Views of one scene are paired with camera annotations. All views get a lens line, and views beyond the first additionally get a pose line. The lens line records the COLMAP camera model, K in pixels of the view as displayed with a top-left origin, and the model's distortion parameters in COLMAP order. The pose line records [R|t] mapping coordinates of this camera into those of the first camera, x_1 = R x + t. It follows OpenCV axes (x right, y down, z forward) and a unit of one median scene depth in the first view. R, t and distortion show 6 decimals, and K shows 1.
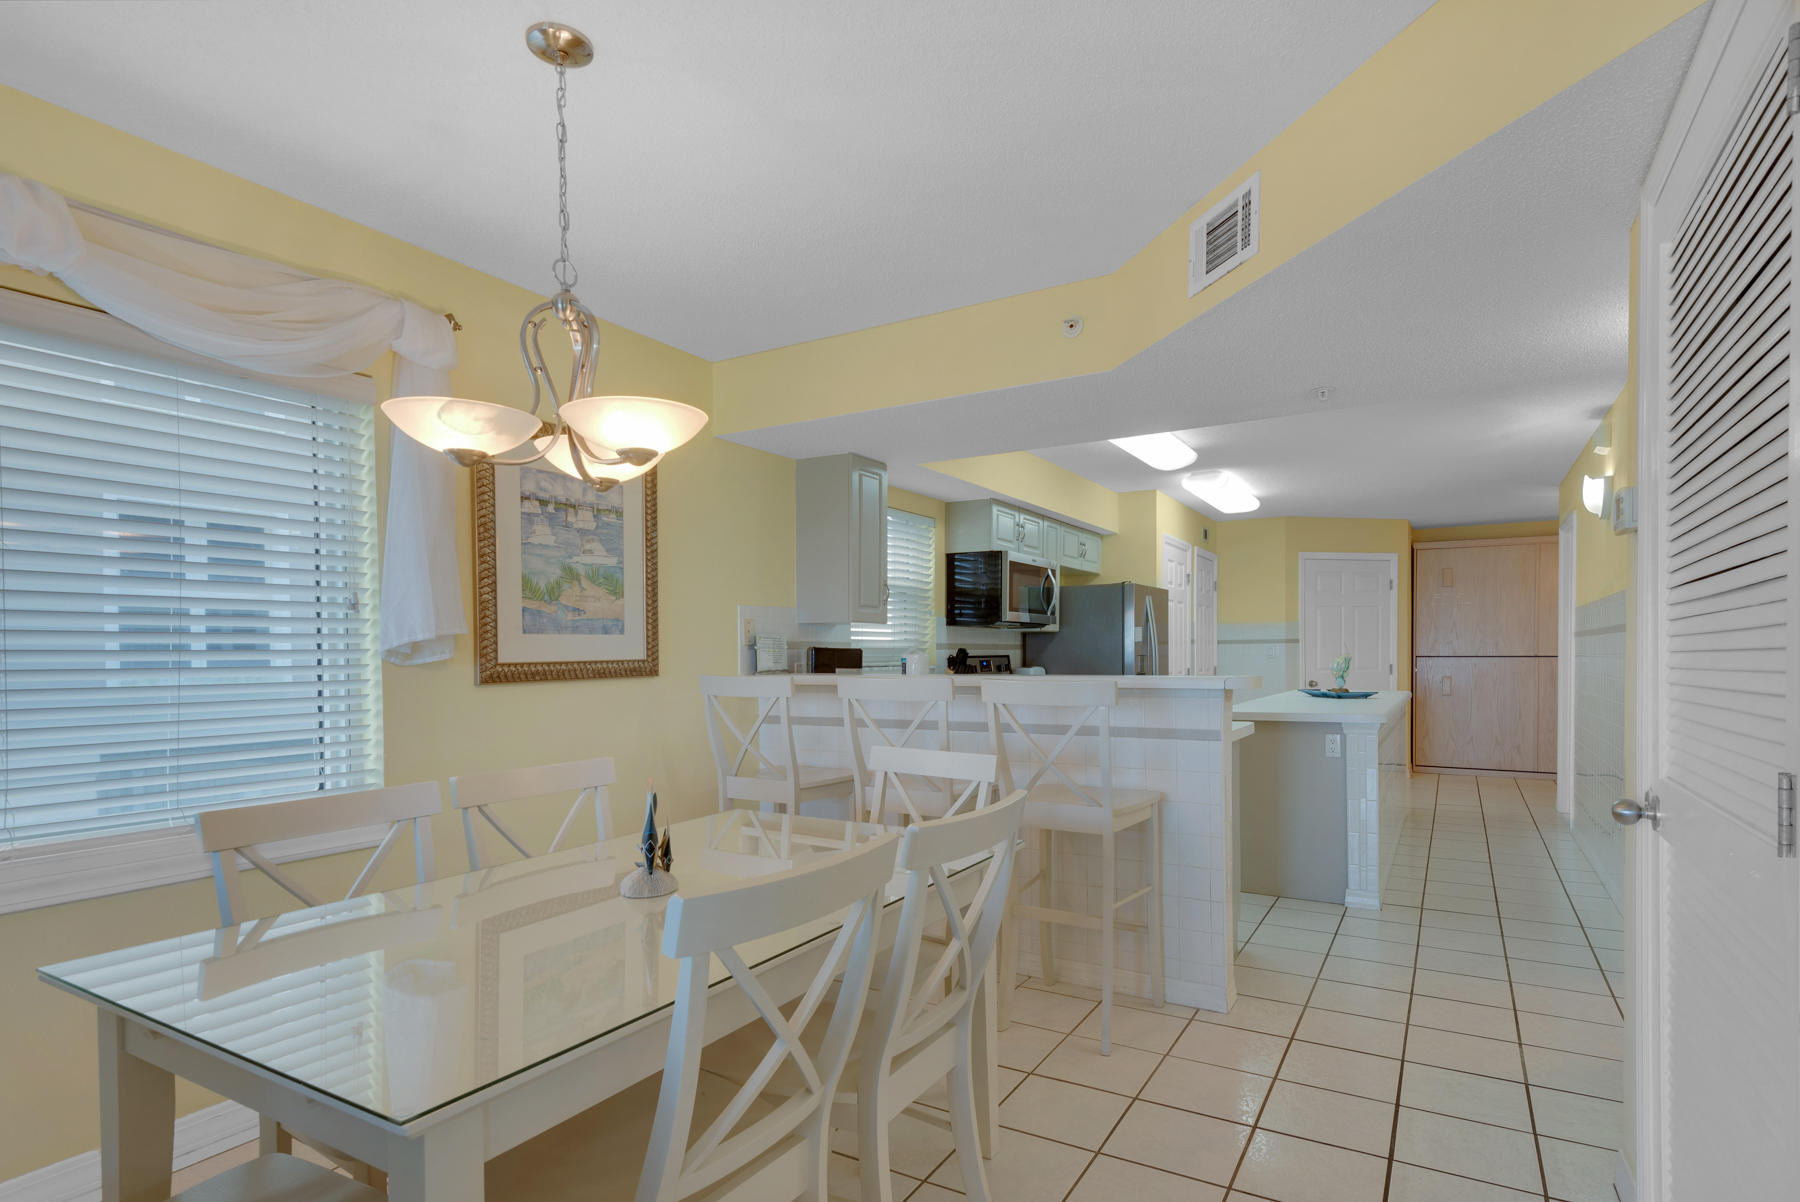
lens RADIAL K [[945.1, 0, 899.5], [0, 945.1, 648.0], [0, 0, 1]] dist [-0.001504, -0.000179]
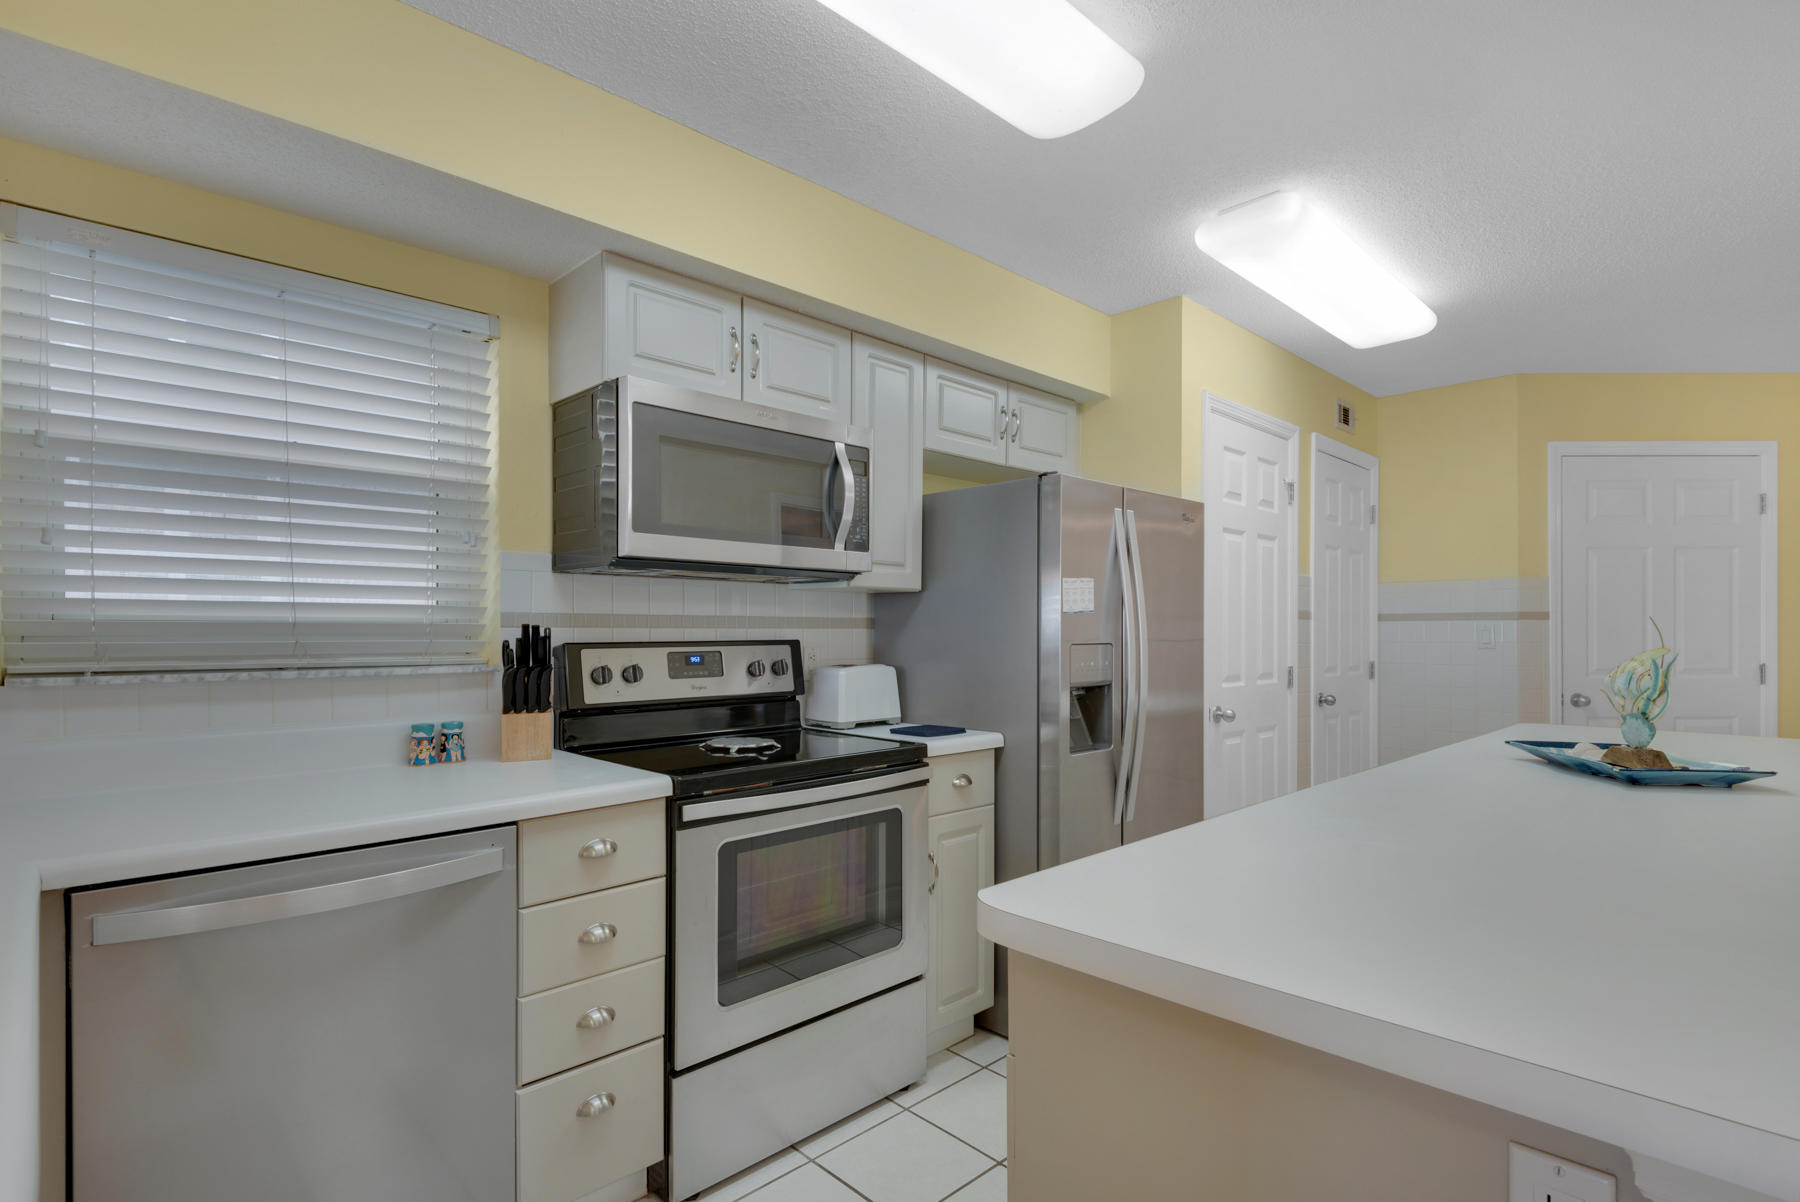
lens RADIAL K [[885.1, 0, 900.0], [0, 885.1, 601.0], [0, 0, 1]] dist [0.000027, -0.000179]
pose [[0.965508, 0.008620, -0.260229, 0.253729], [-0.012750, 0.999818, -0.014189, -0.005263], [0.260060, 0.017017, 0.965443, 0.539035]]
